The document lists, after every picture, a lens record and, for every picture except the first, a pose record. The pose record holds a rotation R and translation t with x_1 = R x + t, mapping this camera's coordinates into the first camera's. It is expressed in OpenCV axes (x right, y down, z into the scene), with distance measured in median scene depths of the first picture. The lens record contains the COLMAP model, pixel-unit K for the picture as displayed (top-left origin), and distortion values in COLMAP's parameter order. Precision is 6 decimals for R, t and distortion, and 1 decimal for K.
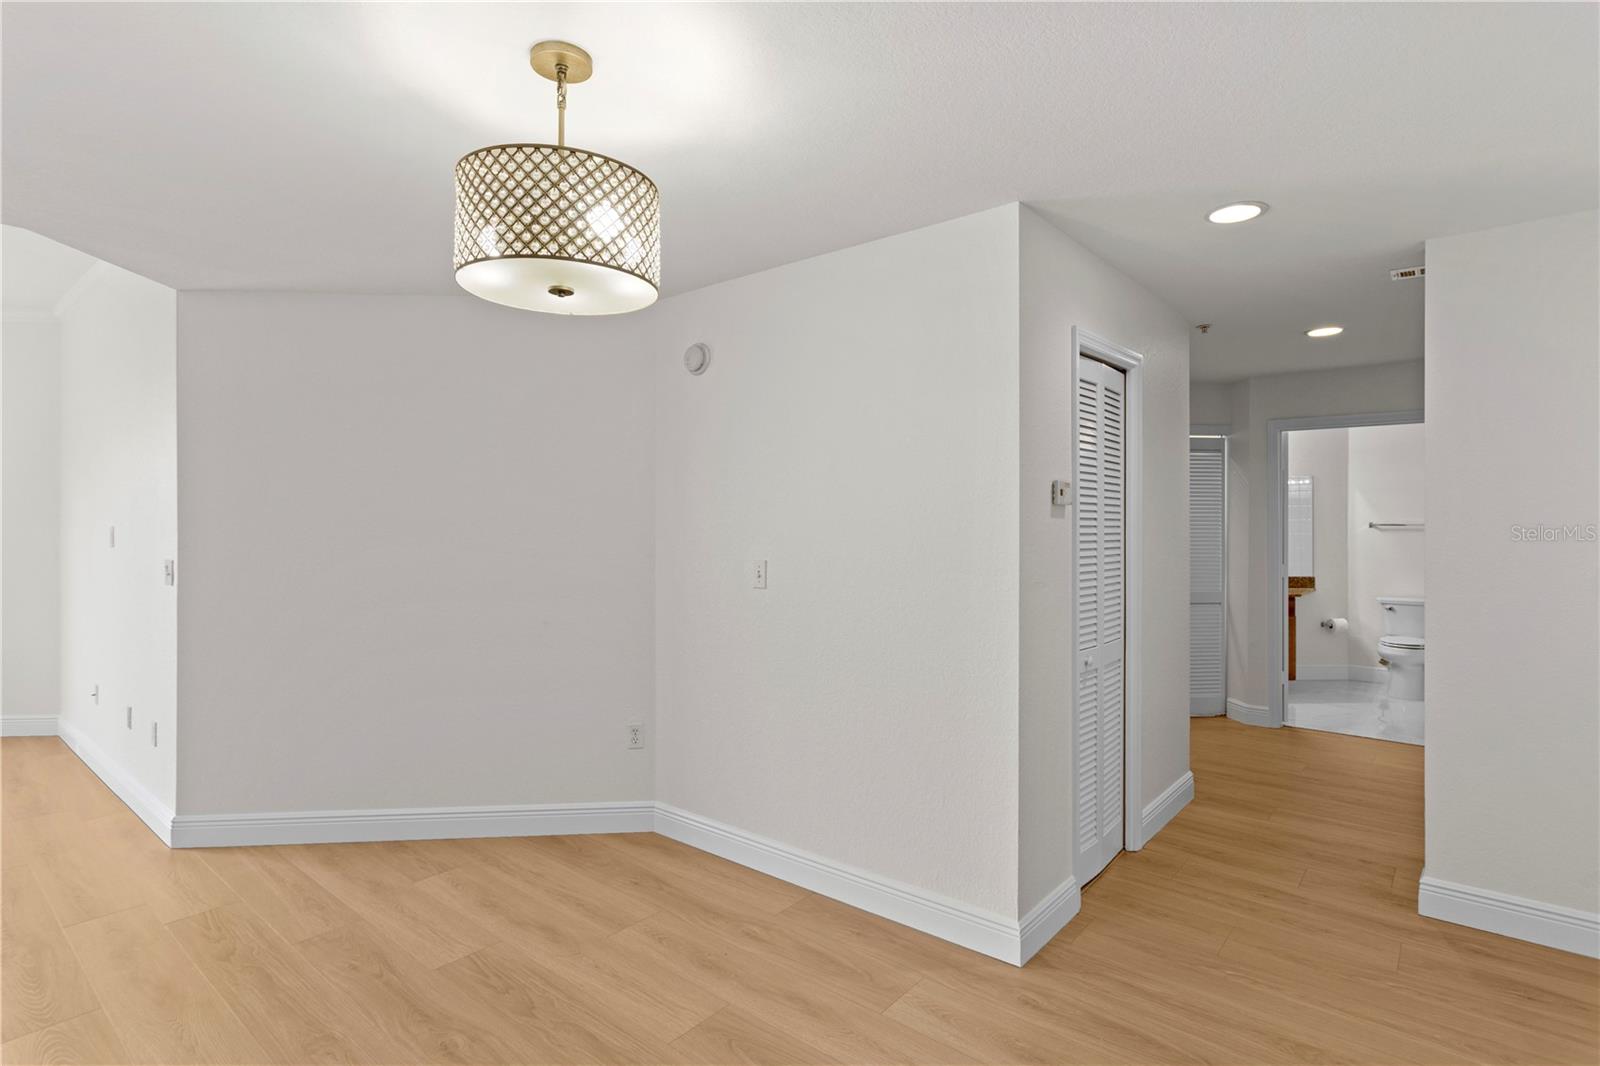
lens RADIAL K [[794.2, 0, 798.7], [0, 794.2, 518.9], [0, 0, 1]] dist [-0.004405, -0.000084]
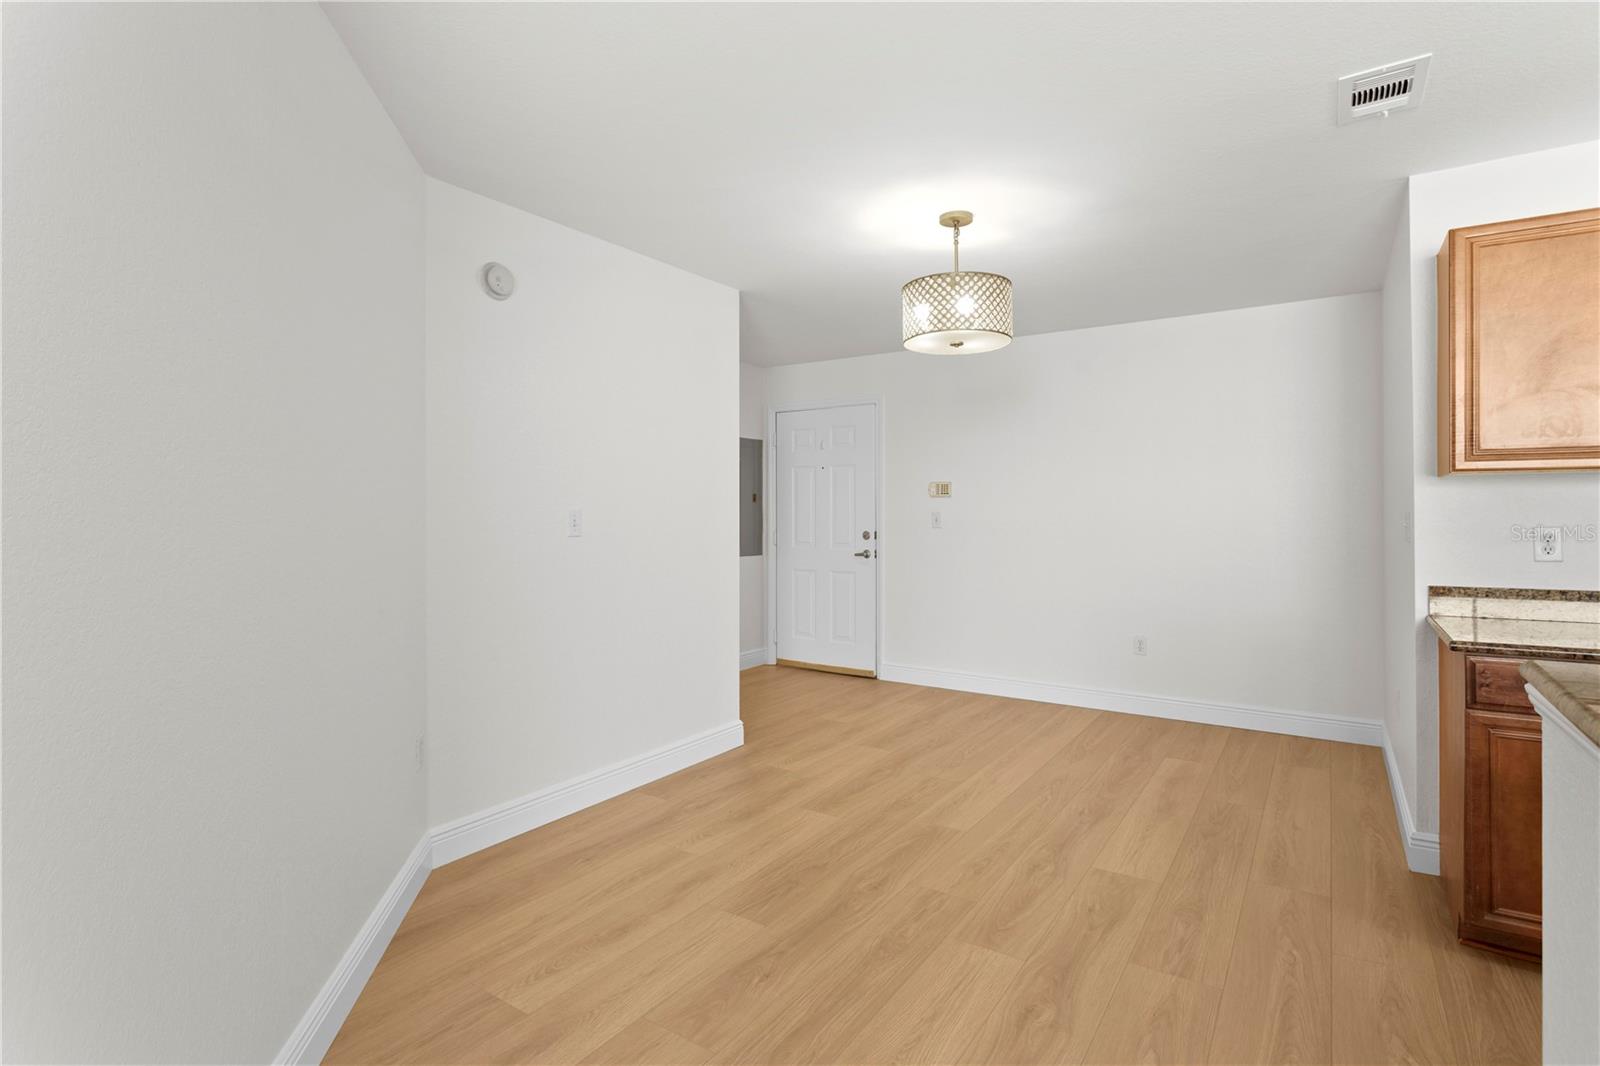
lens RADIAL K [[780.5, 0, 795.6], [0, 780.5, 503.1], [0, 0, 1]] dist [-0.025575, 0.000670]
pose [[-0.097538, 0.012091, 0.995158, -1.235959], [-0.007671, 0.999887, -0.012901, 0.061711], [-0.995202, -0.008893, -0.097435, 0.934138]]
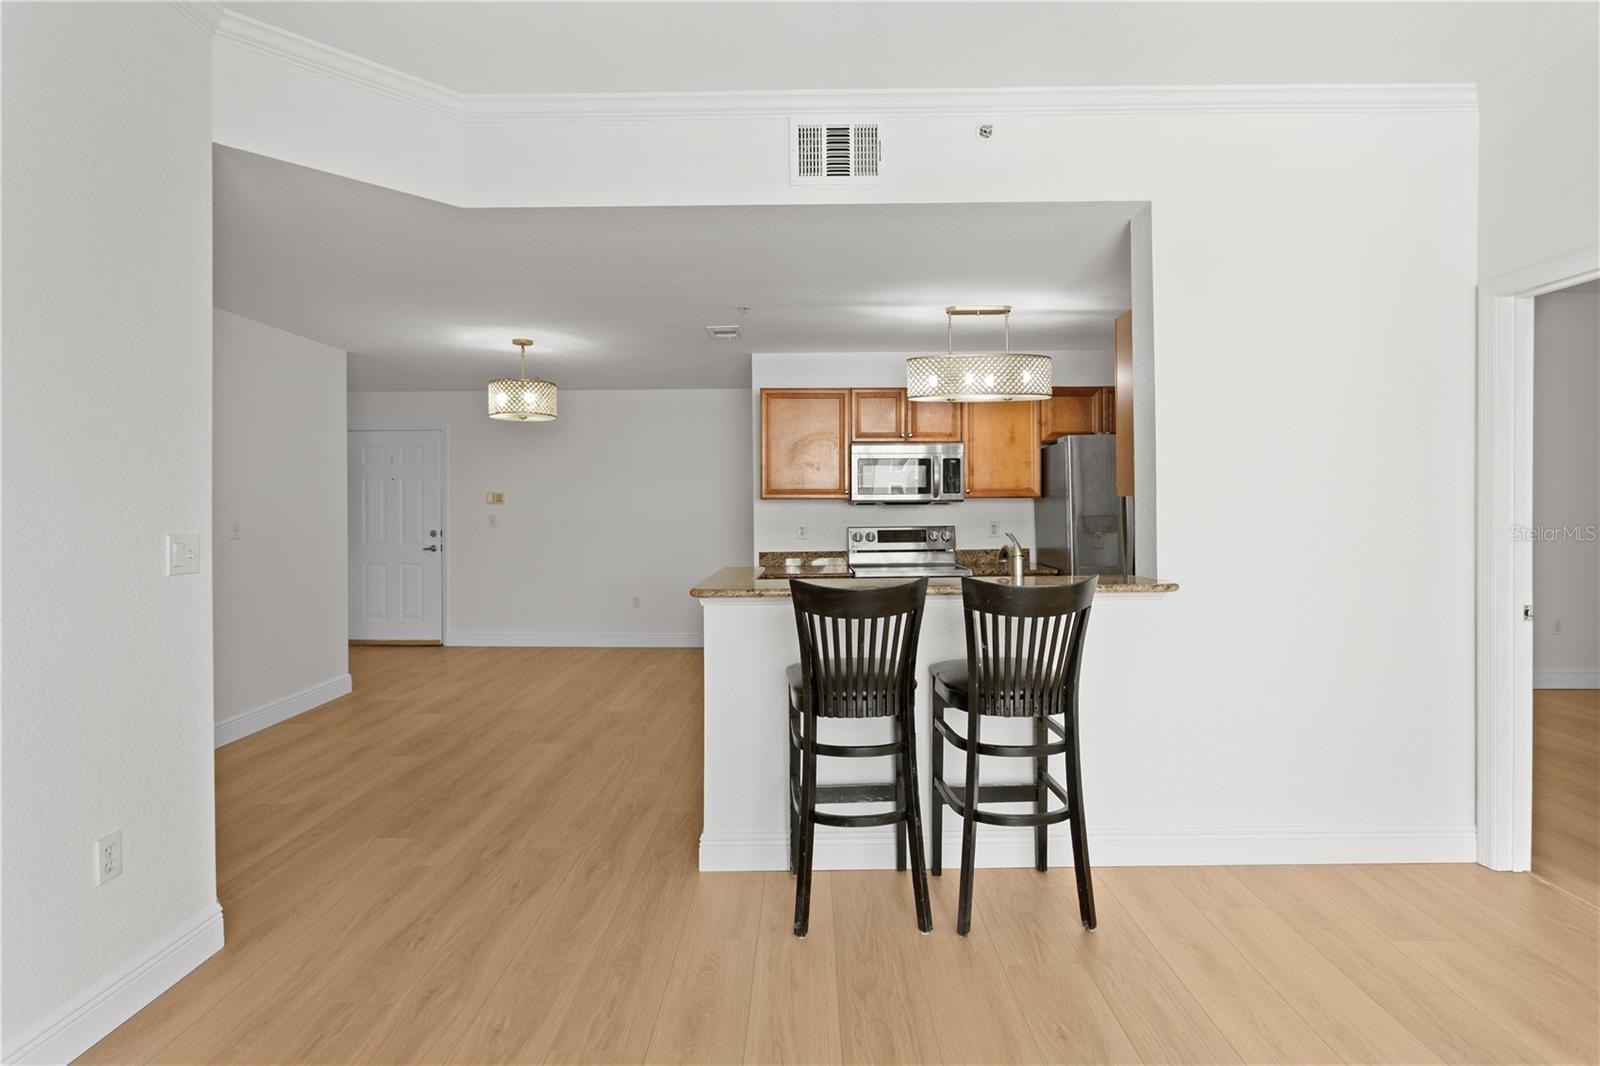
lens RADIAL K [[794.2, 0, 798.7], [0, 794.2, 518.9], [0, 0, 1]] dist [-0.004405, -0.000084]
pose [[-0.635110, -0.009561, 0.772362, -1.999432], [-0.003960, 0.999951, 0.009122, 0.041582], [-0.772411, 0.002735, -0.635117, 1.277061]]
